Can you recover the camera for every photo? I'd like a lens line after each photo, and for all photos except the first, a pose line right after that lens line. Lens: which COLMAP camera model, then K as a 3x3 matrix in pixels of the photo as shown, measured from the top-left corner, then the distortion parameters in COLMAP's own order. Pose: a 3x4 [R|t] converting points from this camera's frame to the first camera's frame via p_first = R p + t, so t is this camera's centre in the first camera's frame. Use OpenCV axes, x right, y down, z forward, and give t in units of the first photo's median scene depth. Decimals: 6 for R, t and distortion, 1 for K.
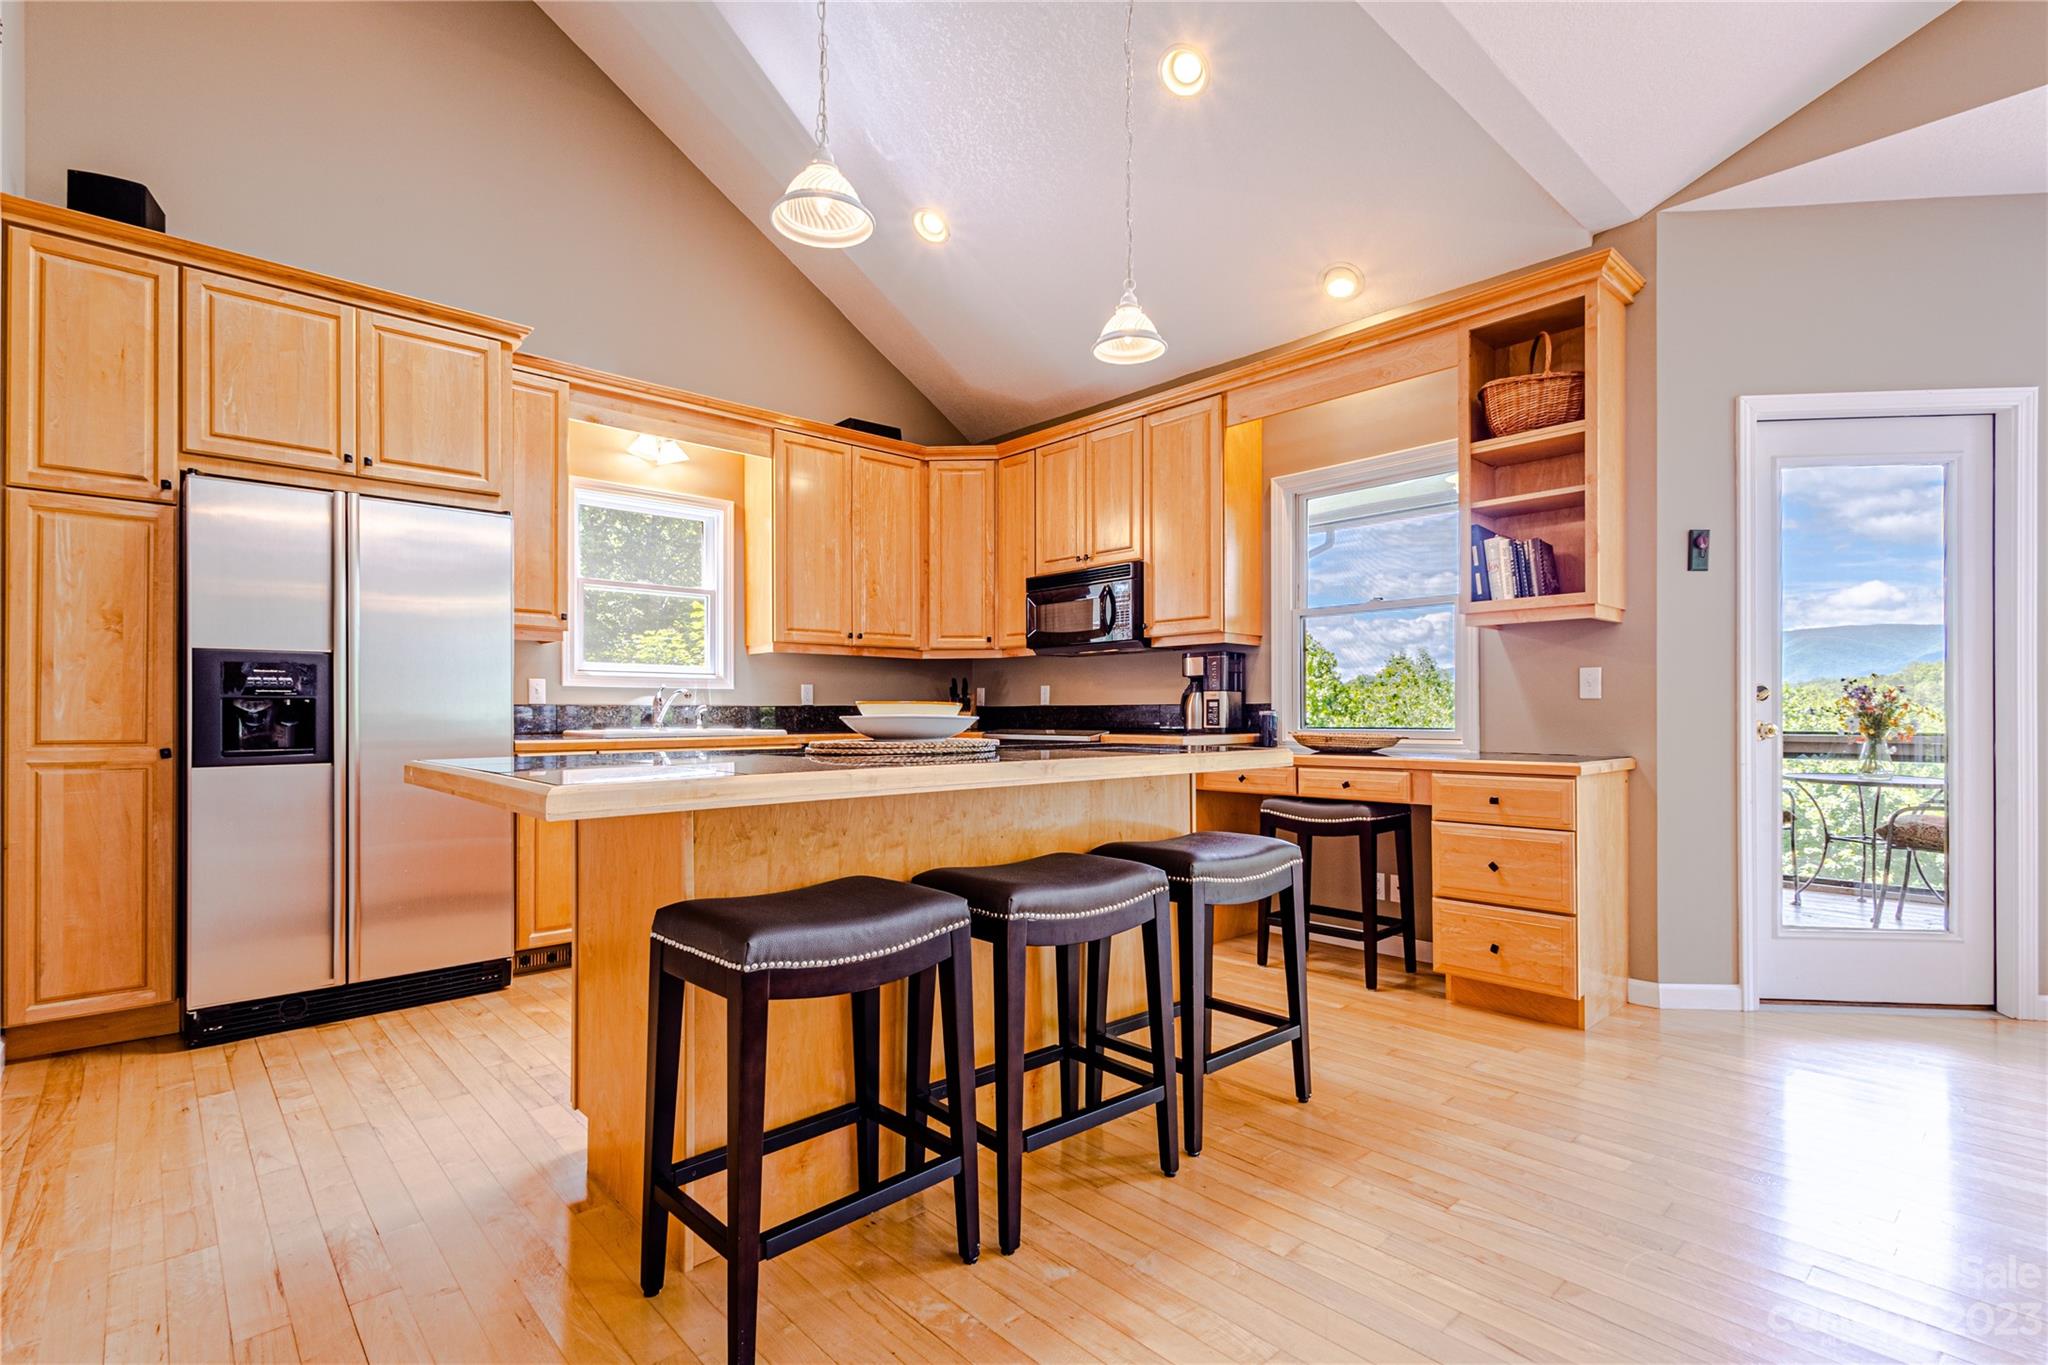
lens RADIAL K [[944.6, 0, 1044.1], [0, 944.6, 706.8], [0, 0, 1]] dist [0.009495, -0.000743]
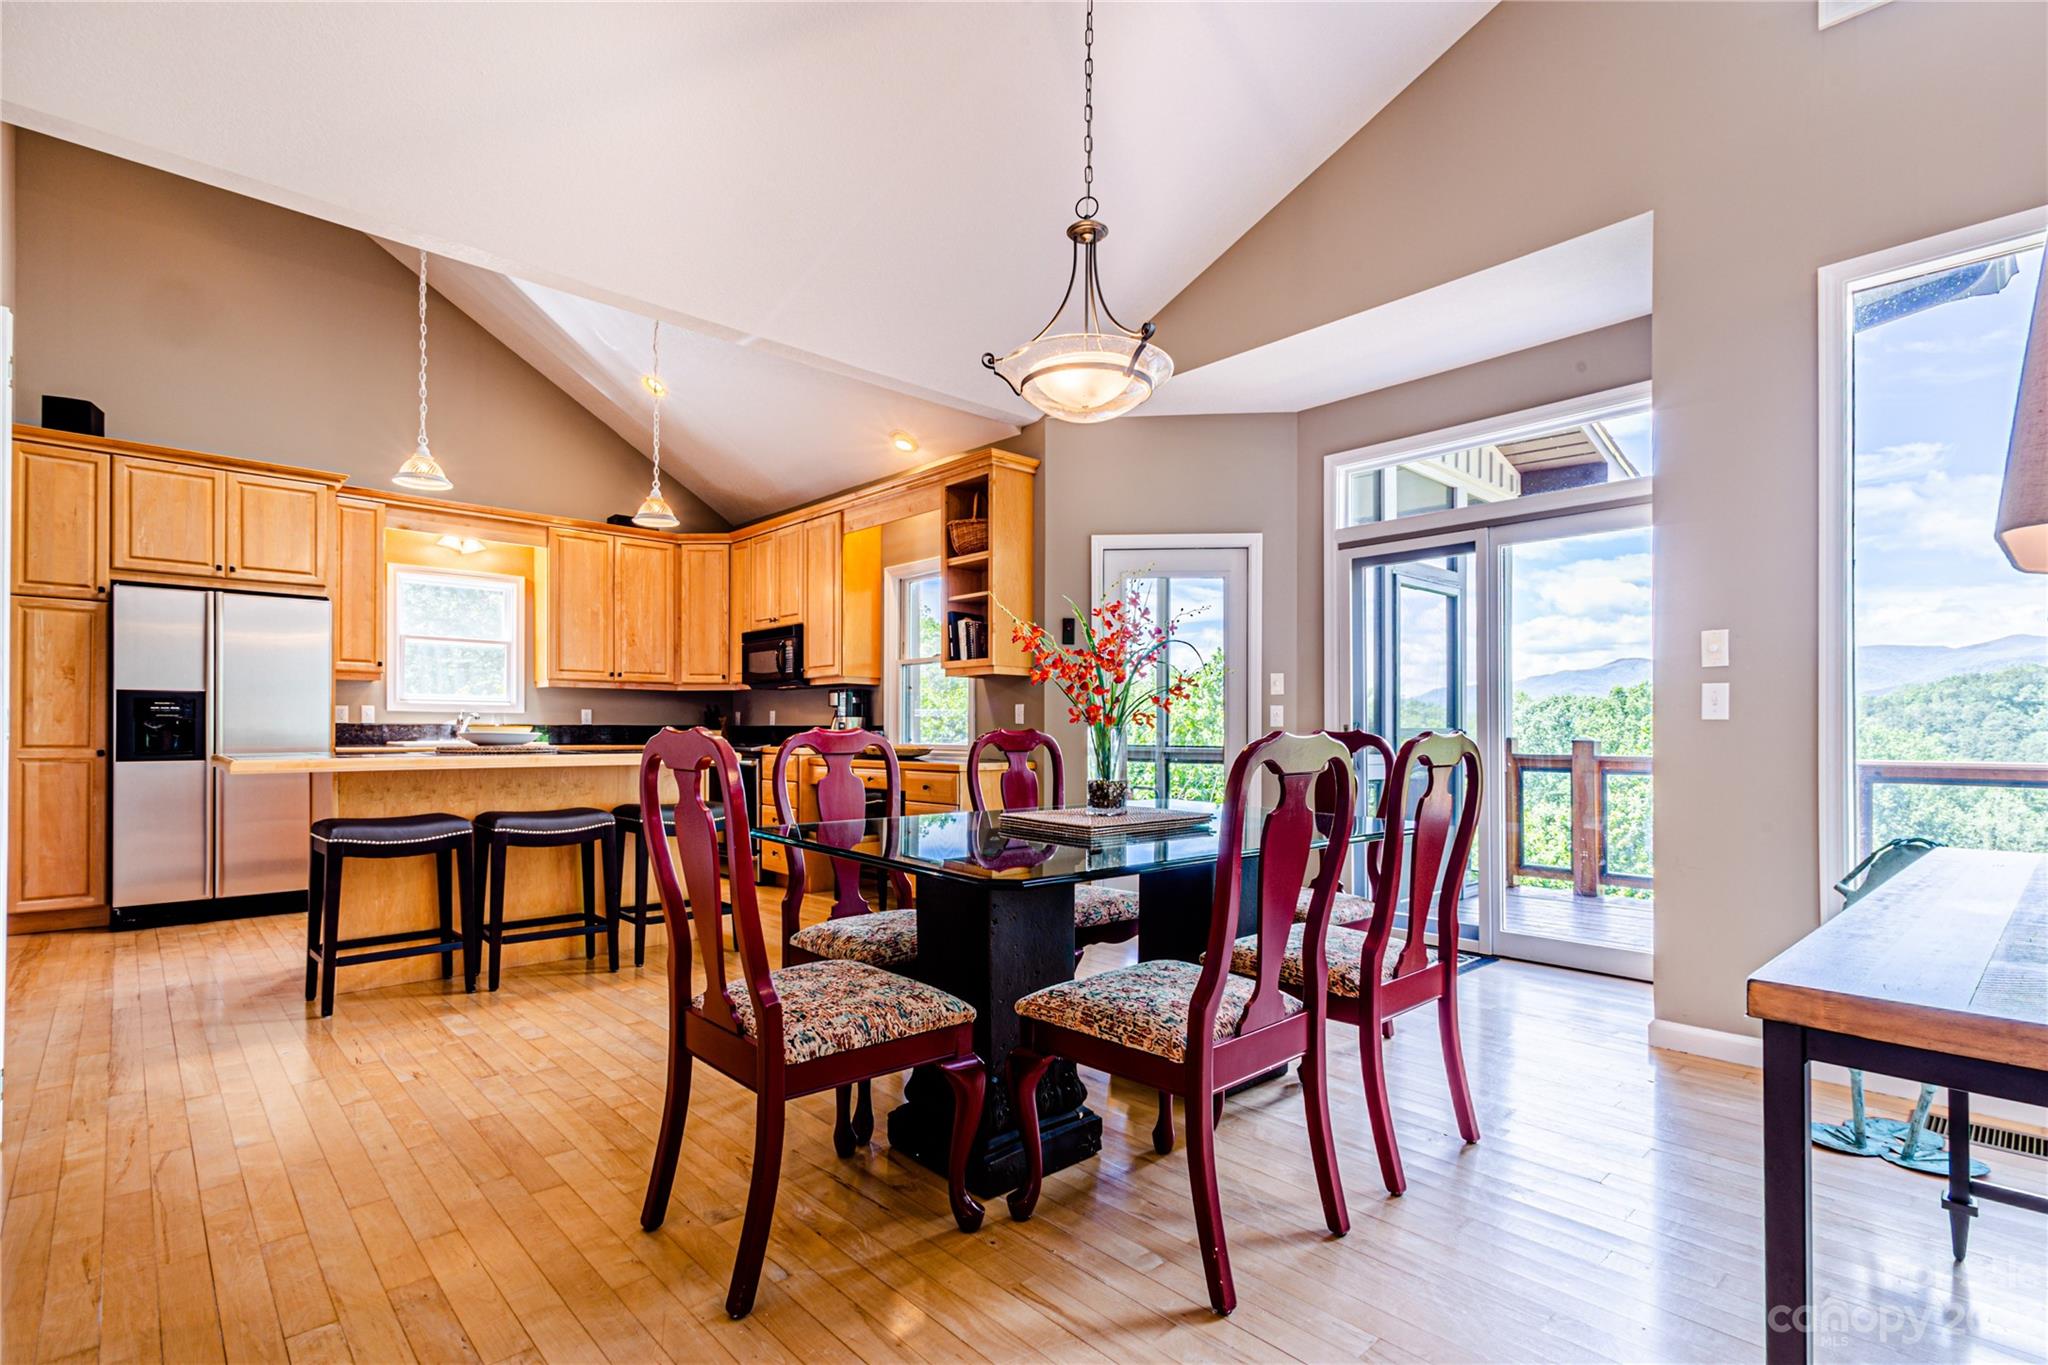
lens RADIAL K [[944.6, 0, 1017.1], [0, 944.6, 728.0], [0, 0, 1]] dist [0.009495, -0.000743]
pose [[0.999978, 0.005351, -0.003856, 0.601021], [-0.005338, 0.999981, 0.003211, -0.007392], [0.003874, -0.003190, 0.999987, -0.576521]]
